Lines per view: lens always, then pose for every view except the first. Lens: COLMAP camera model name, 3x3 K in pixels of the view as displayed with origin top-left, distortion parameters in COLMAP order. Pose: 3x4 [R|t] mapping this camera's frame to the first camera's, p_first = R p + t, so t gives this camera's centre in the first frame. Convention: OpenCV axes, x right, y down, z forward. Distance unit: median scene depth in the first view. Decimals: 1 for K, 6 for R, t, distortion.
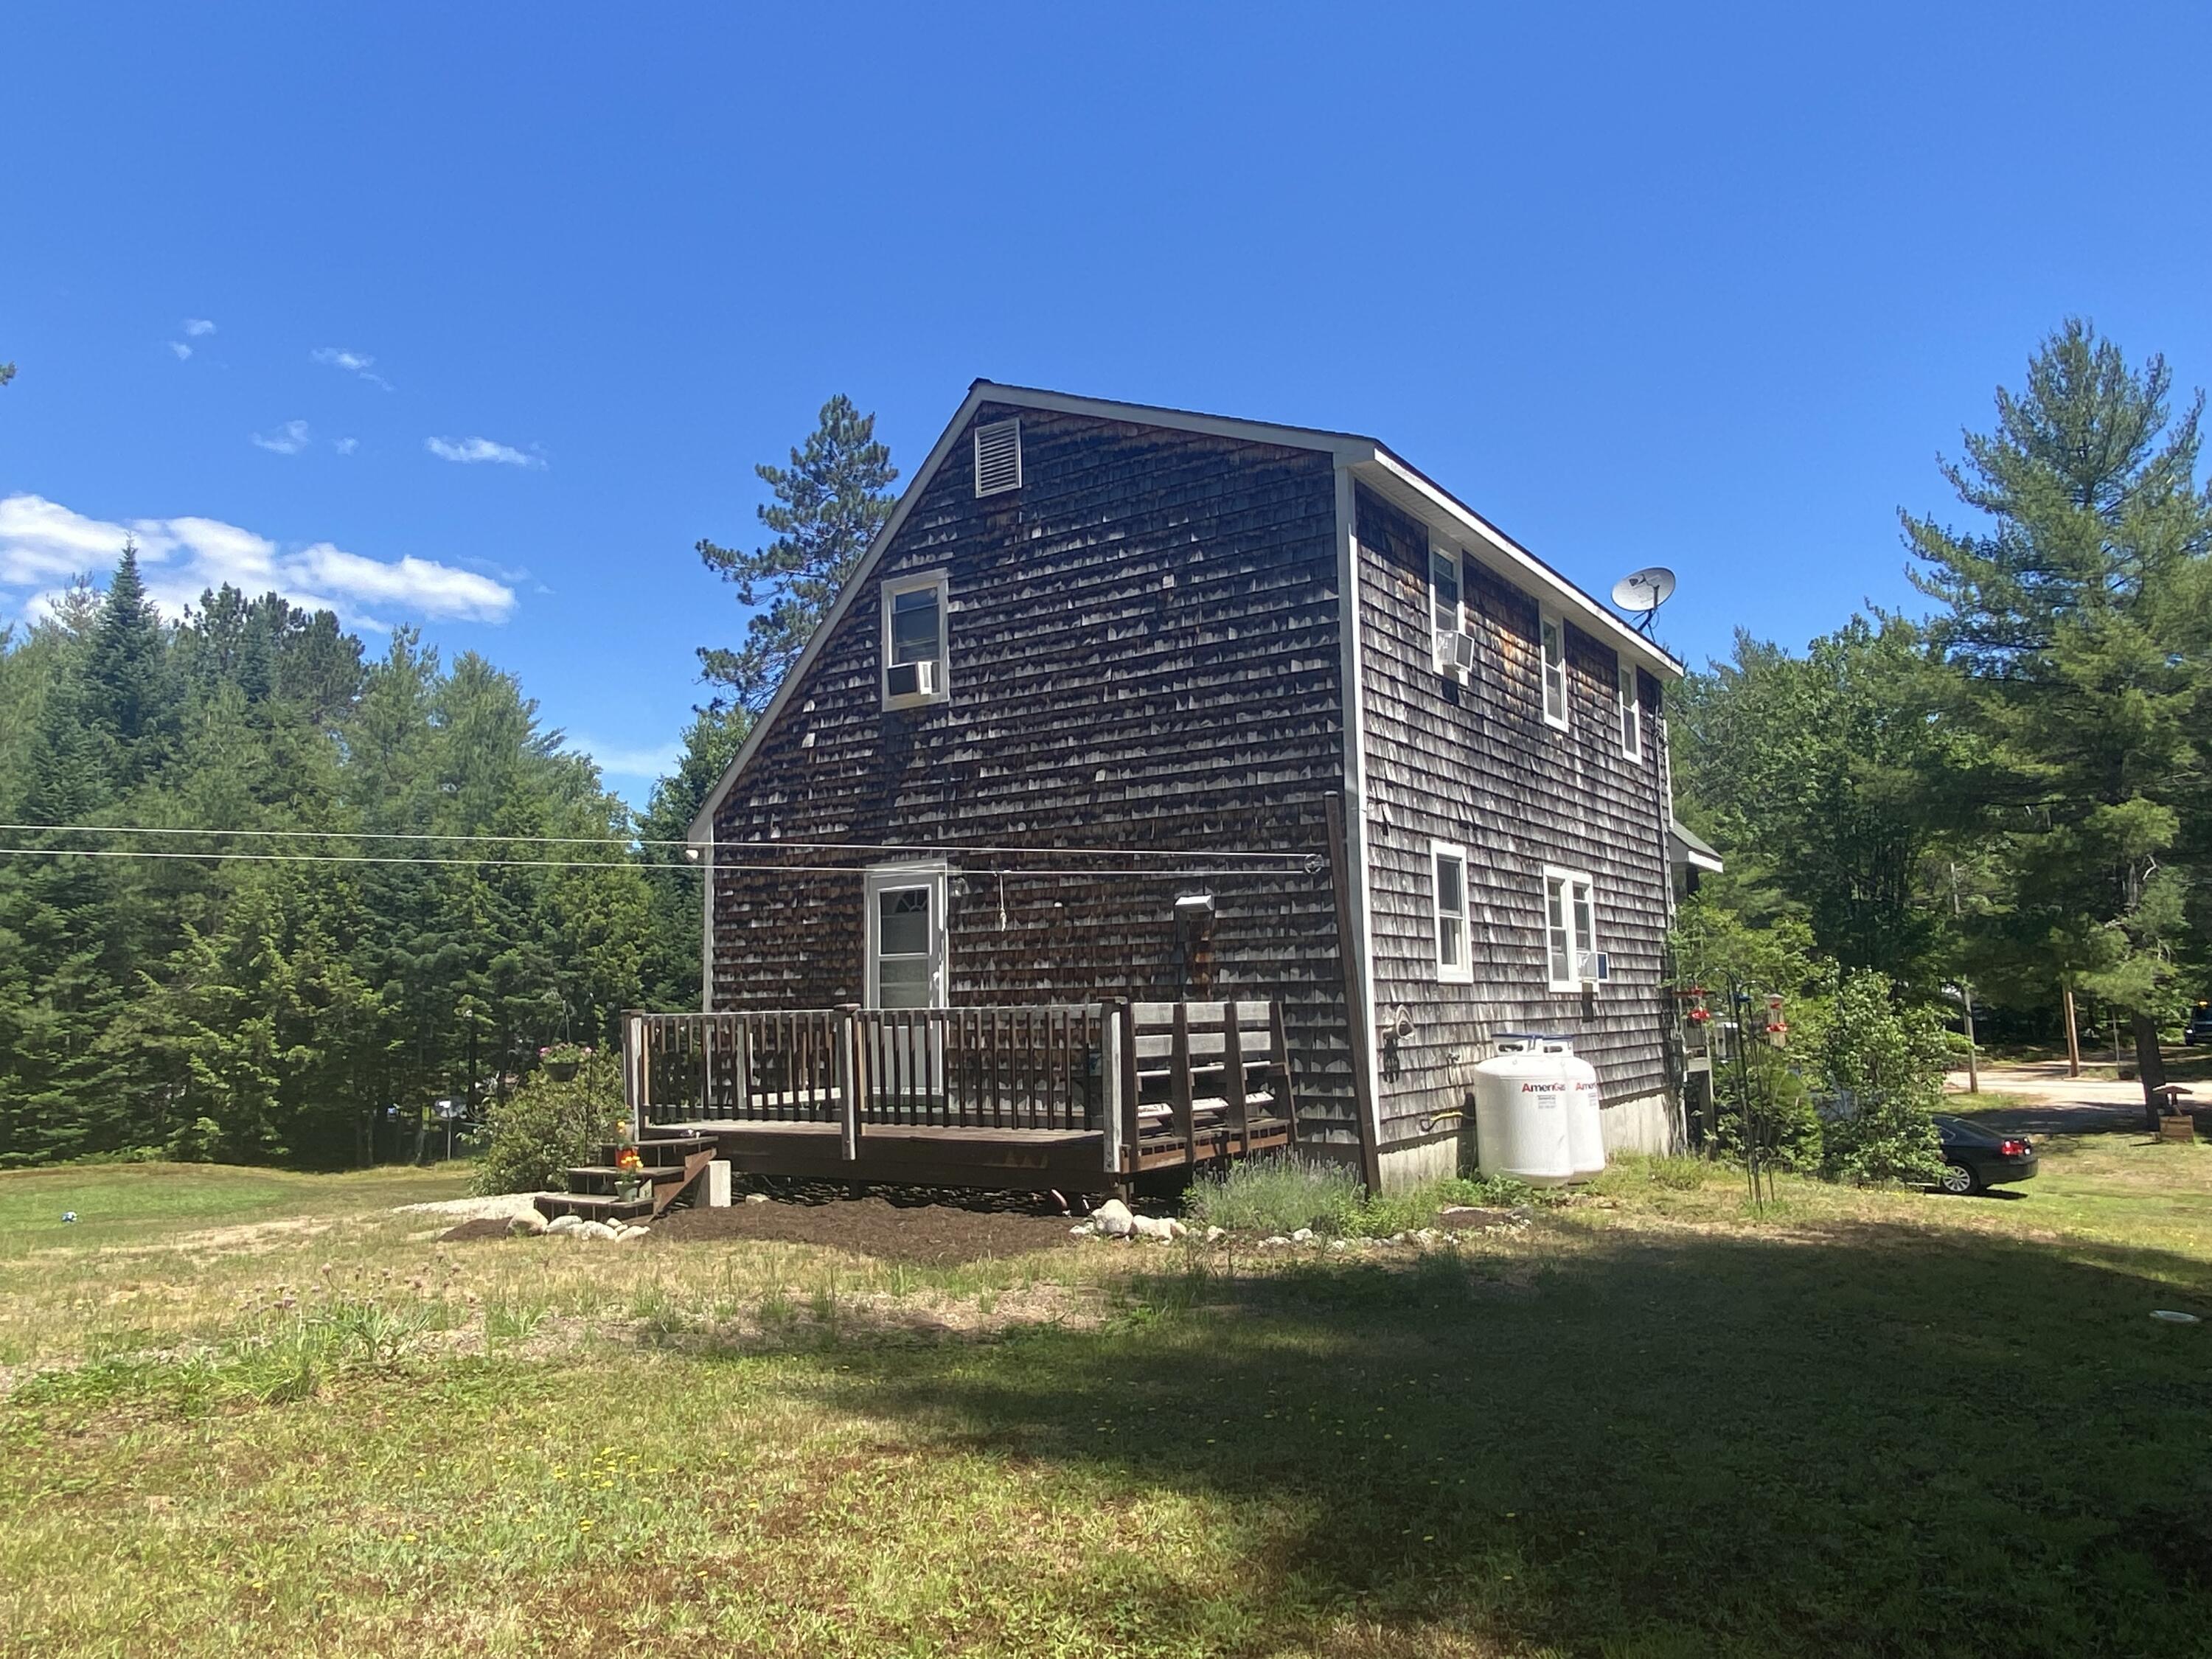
lens RADIAL K [[1443.0, 0, 1106.7], [0, 1443.0, 830.8], [0, 0, 1]] dist [0.002144, 0.000317]
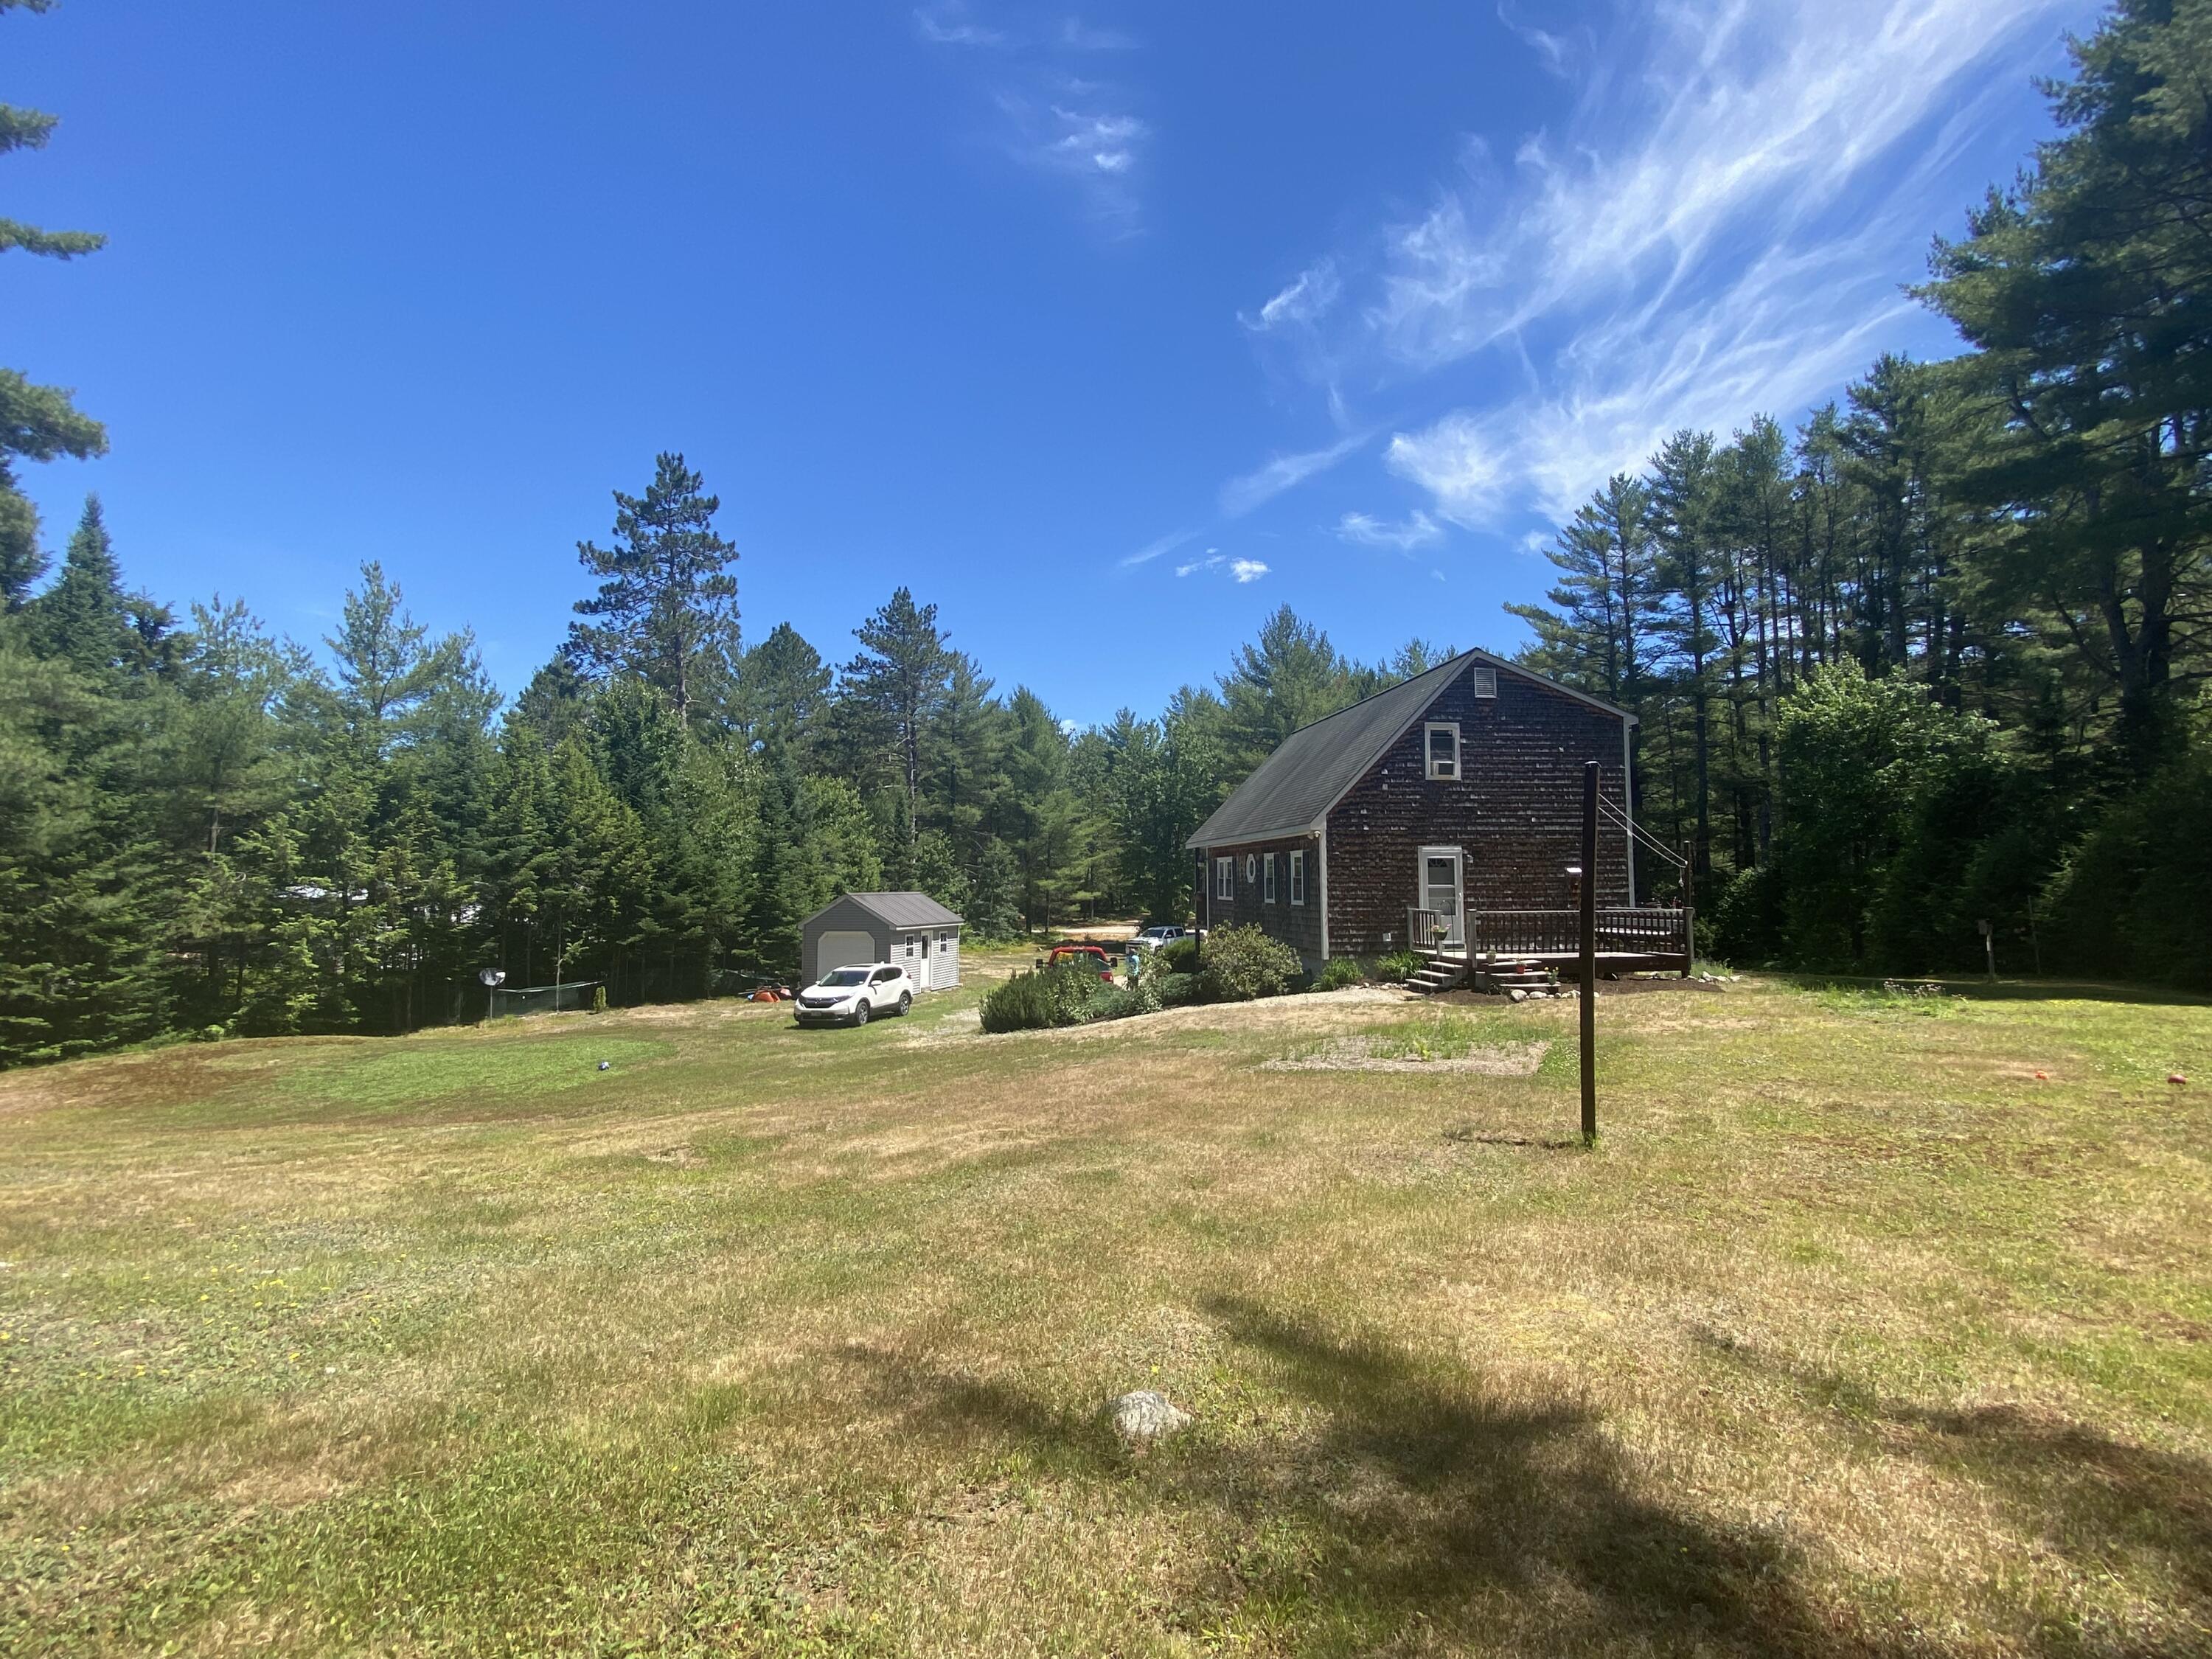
lens RADIAL K [[906.3, 0, 1112.1], [0, 906.3, 833.5], [0, 0, 1]] dist [0.000348, -0.000008]
pose [[0.777876, 0.051269, 0.626322, -1.475006], [-0.084811, 0.996113, 0.023793, 0.011049], [-0.622668, -0.071627, 0.779201, 0.181428]]
